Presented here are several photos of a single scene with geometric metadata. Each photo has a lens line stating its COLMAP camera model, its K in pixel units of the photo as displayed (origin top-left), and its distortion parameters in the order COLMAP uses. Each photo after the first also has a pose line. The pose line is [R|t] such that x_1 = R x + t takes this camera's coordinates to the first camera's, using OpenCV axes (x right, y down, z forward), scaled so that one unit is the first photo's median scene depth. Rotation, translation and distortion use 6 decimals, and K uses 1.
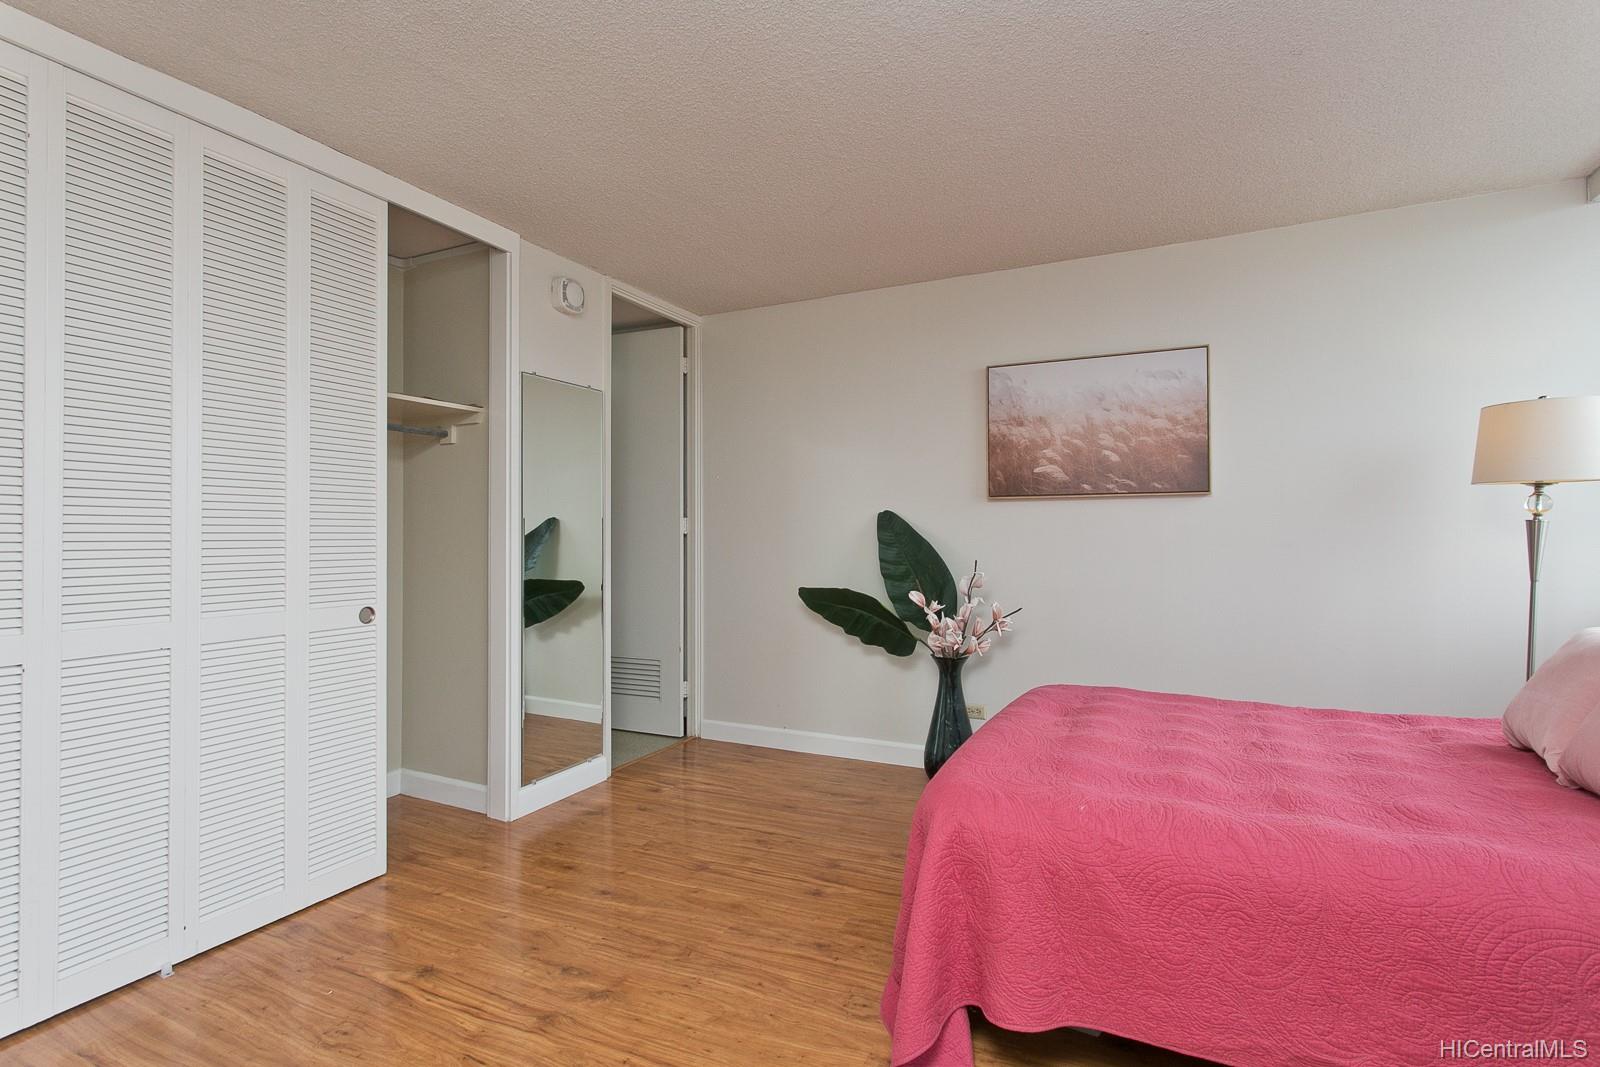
lens RADIAL K [[772.9, 0, 802.5], [0, 772.9, 510.9], [0, 0, 1]] dist [0.000682, 0.000022]
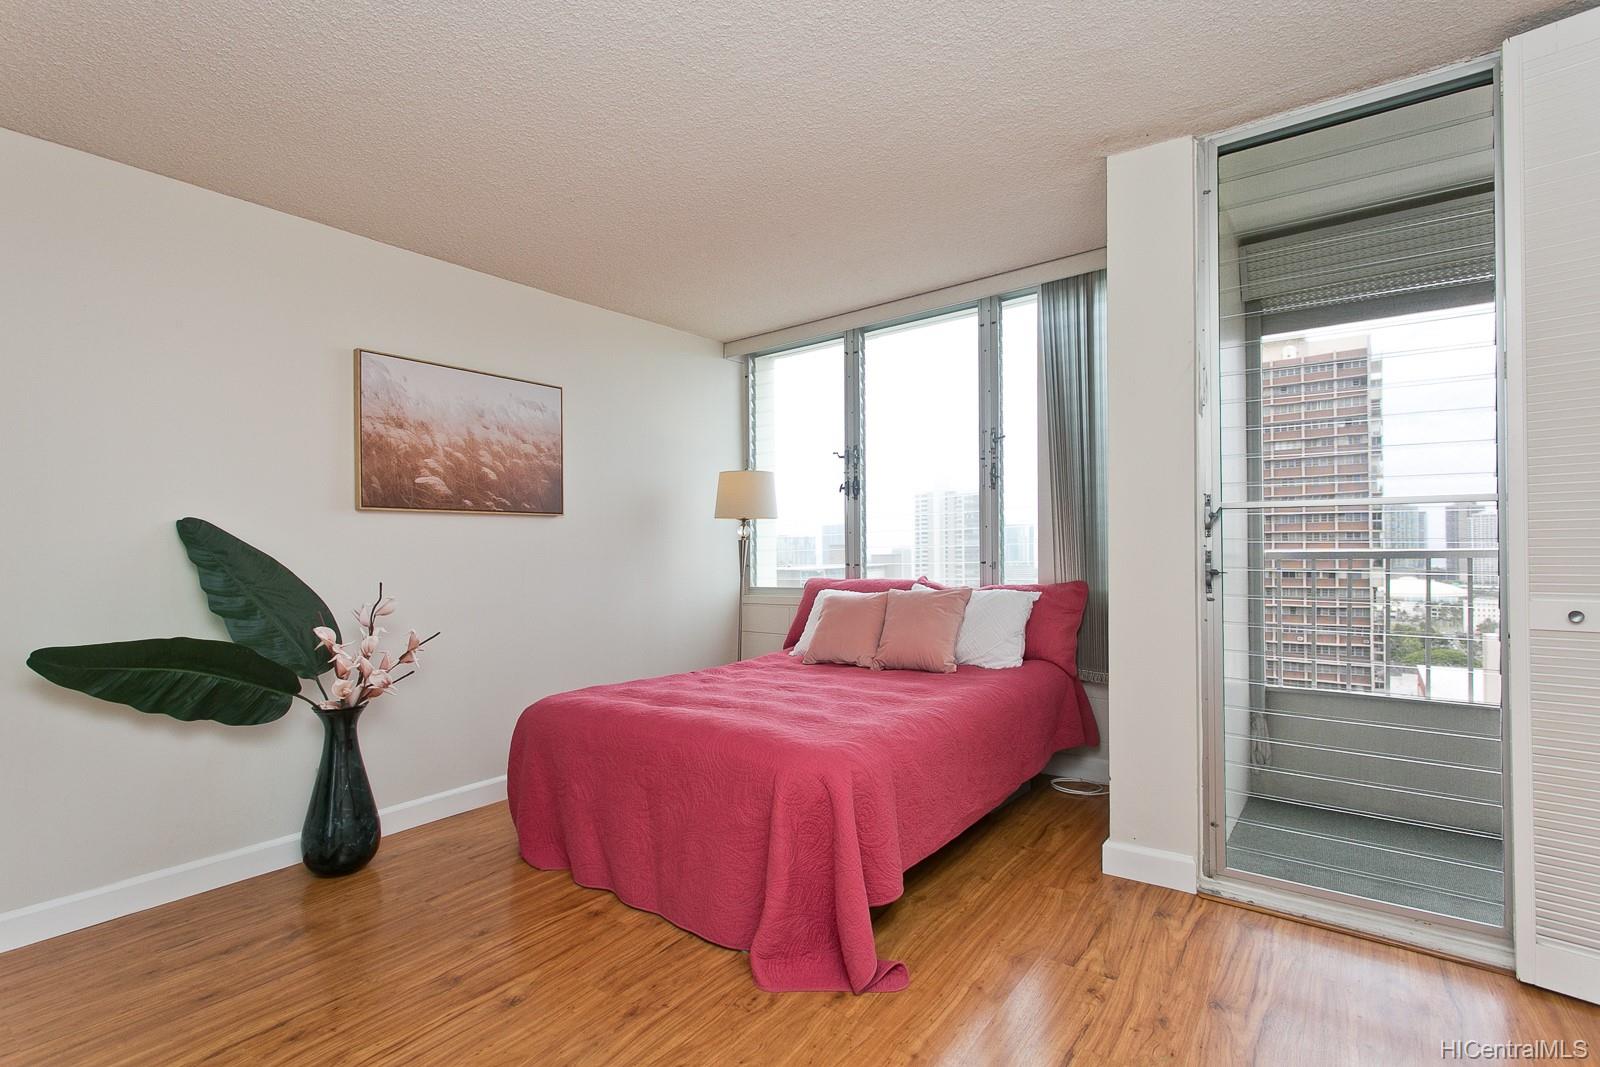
lens RADIAL K [[752.6, 0, 800.0], [0, 752.6, 533.5], [0, 0, 1]] dist [0.001488, 0.000270]
pose [[0.191865, 0.019412, 0.981229, -0.494364], [-0.017981, 0.999706, -0.016262, 0.016522], [-0.981257, -0.014523, 0.192158, 0.408878]]
